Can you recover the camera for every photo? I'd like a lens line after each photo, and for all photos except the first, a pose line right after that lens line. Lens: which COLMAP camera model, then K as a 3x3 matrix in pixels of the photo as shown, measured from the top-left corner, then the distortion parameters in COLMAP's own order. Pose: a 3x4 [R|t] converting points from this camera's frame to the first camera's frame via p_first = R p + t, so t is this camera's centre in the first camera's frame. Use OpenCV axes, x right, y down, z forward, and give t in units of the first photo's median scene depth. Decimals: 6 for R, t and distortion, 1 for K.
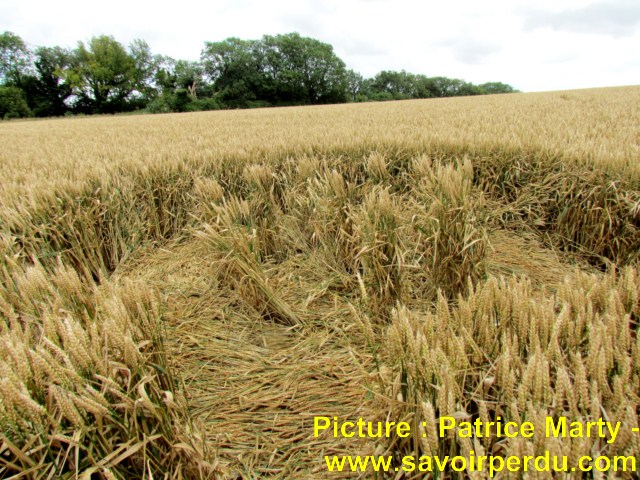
lens RADIAL K [[498.8, 0, 320.0], [0, 498.8, 240.0], [0, 0, 1]] dist [0.034595, 0.003116]
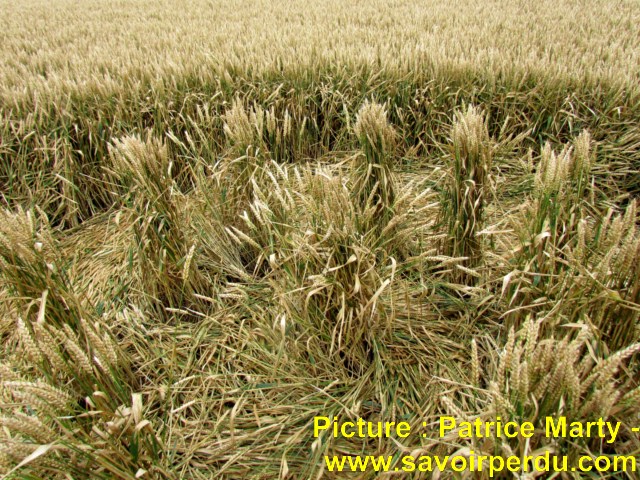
lens RADIAL K [[463.3, 0, 315.6], [0, 463.3, 250.2], [0, 0, 1]] dist [-0.015195, -0.000236]
pose [[0.979901, -0.076160, 0.184376, -0.025432], [0.028811, 0.968593, 0.246976, -0.078788], [-0.197395, -0.236700, 0.951319, 0.287871]]
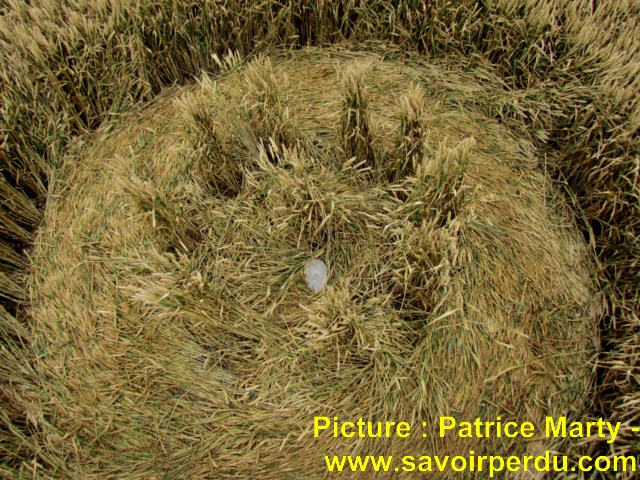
lens RADIAL K [[481.3, 0, 320.0], [0, 481.3, 240.0], [0, 0, 1]] dist [0.005784, -0.000447]
pose [[0.999187, -0.022322, 0.033568, 0.021359], [-0.006698, 0.729203, 0.684265, -0.261793], [-0.039752, -0.683934, 0.728460, 0.179804]]
